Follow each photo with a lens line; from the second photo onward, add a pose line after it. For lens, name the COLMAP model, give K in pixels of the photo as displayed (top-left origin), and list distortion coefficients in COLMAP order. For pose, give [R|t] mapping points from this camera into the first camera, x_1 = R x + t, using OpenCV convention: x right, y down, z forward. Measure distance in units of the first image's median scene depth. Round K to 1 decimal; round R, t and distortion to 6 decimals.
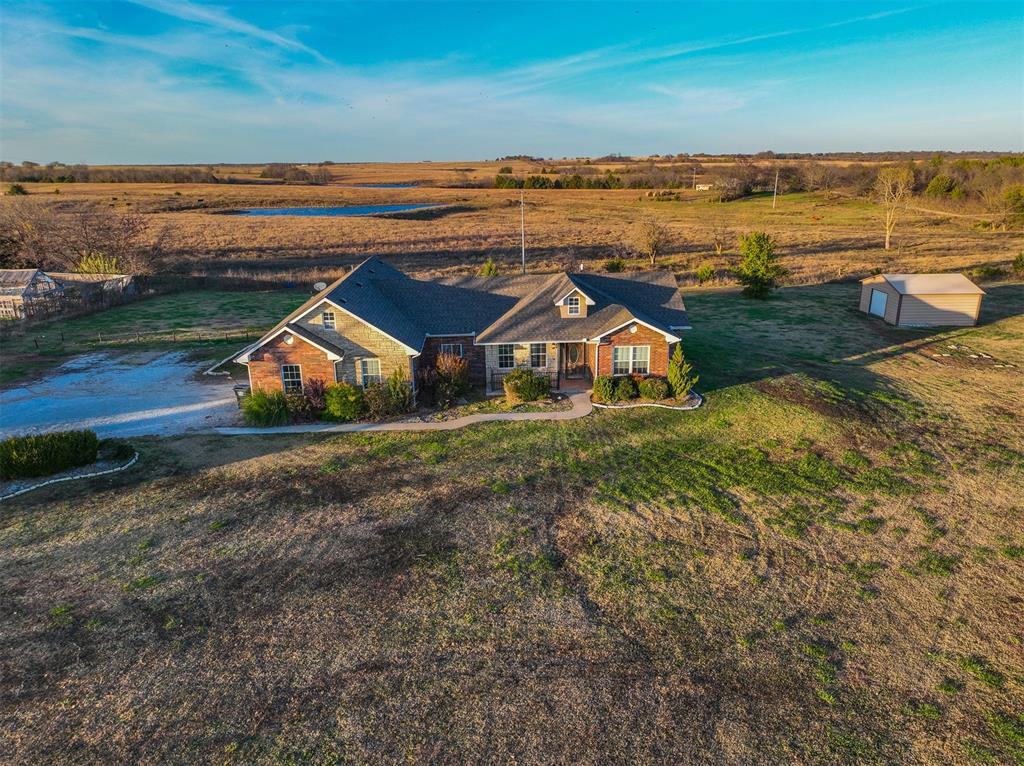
lens RADIAL K [[721.3, 0, 512.0], [0, 721.3, 383.0], [0, 0, 1]] dist [-0.003914, 0.021103]
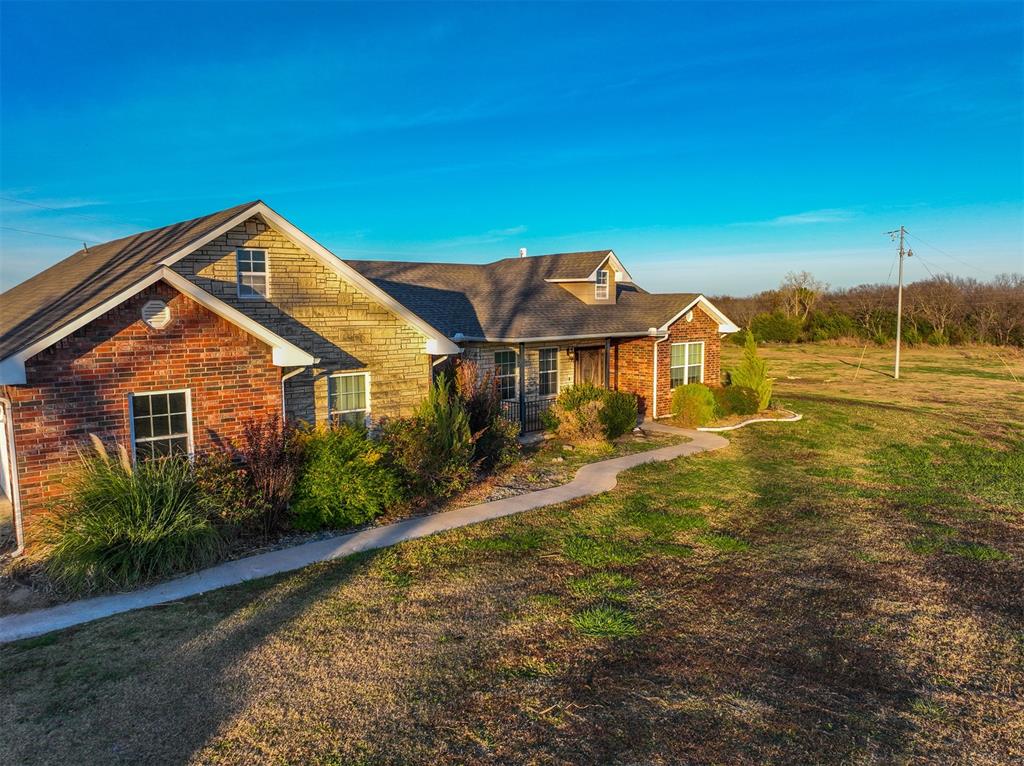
lens RADIAL K [[721.3, 0, 512.0], [0, 721.3, 383.0], [0, 0, 1]] dist [-0.003914, 0.021103]
pose [[0.780259, -0.058603, 0.622705, -0.363501], [0.178529, 0.975049, -0.131937, 0.041985], [-0.599436, 0.214116, 0.771253, 0.600275]]
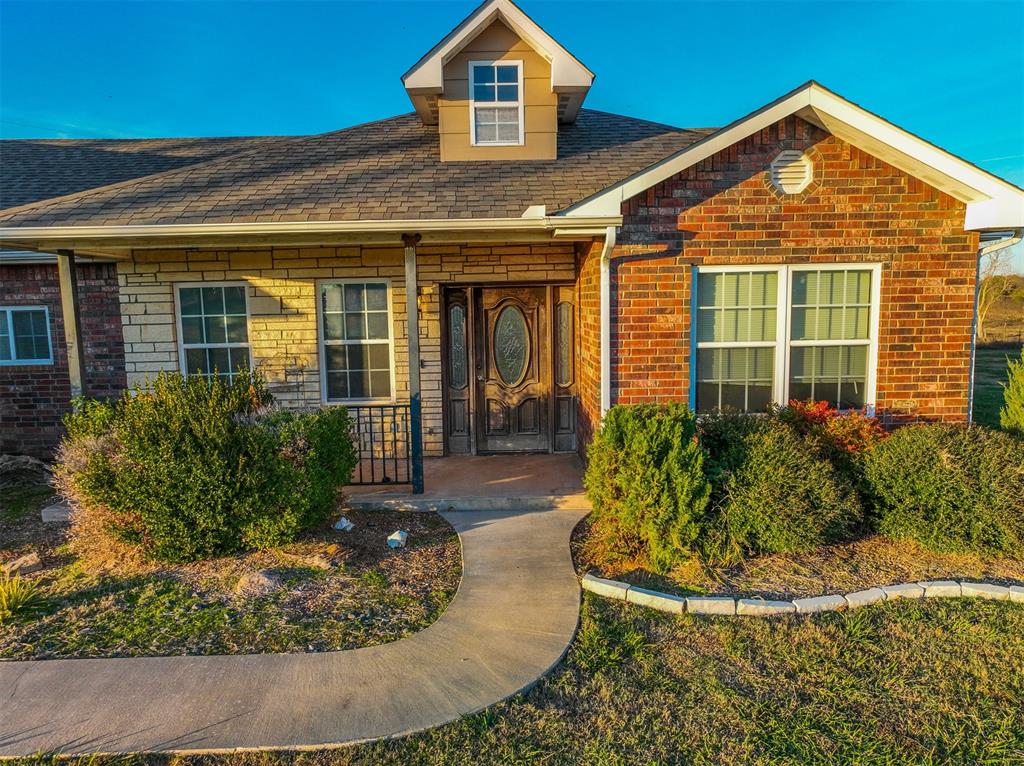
lens RADIAL K [[721.3, 0, 512.0], [0, 721.3, 383.0], [0, 0, 1]] dist [-0.003914, 0.021103]
pose [[0.999775, -0.002080, -0.021109, 0.096408], [-0.001638, 0.984637, -0.174604, 0.014072], [0.021148, 0.174599, 0.984412, 0.812010]]
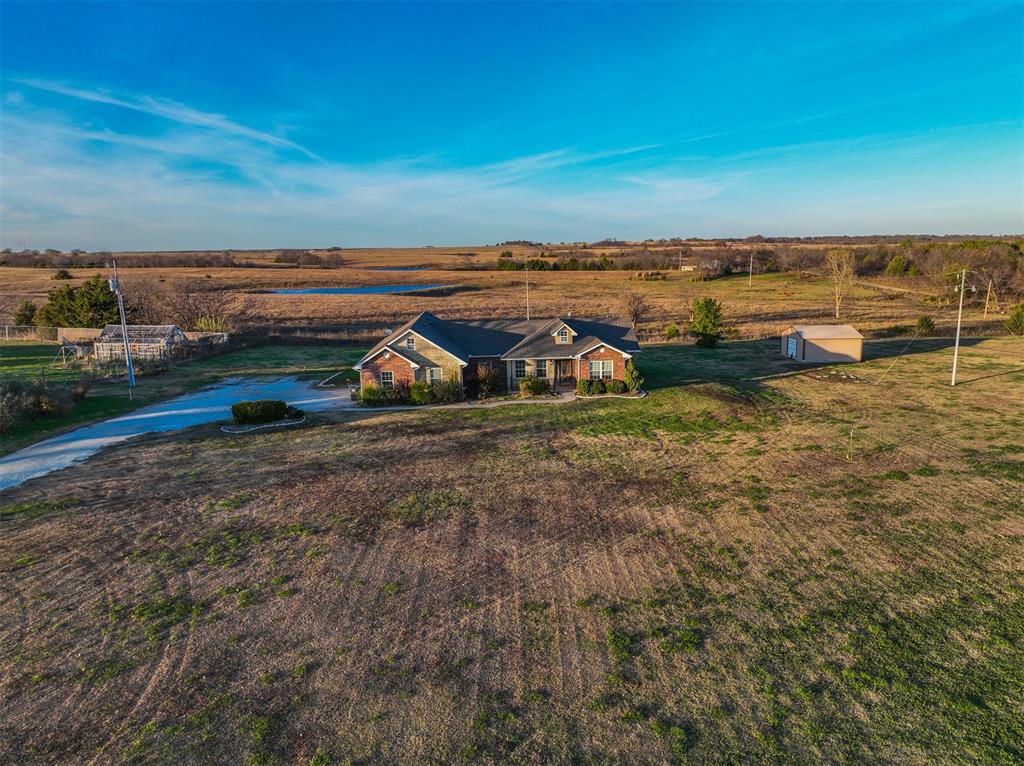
lens RADIAL K [[721.3, 0, 512.0], [0, 721.3, 383.0], [0, 0, 1]] dist [-0.003914, 0.021103]
pose [[0.999987, -0.005047, 0.000000, -0.027558], [0.005016, 0.993873, -0.110413, 0.167521], [0.000557, 0.110412, 0.993886, -0.548620]]
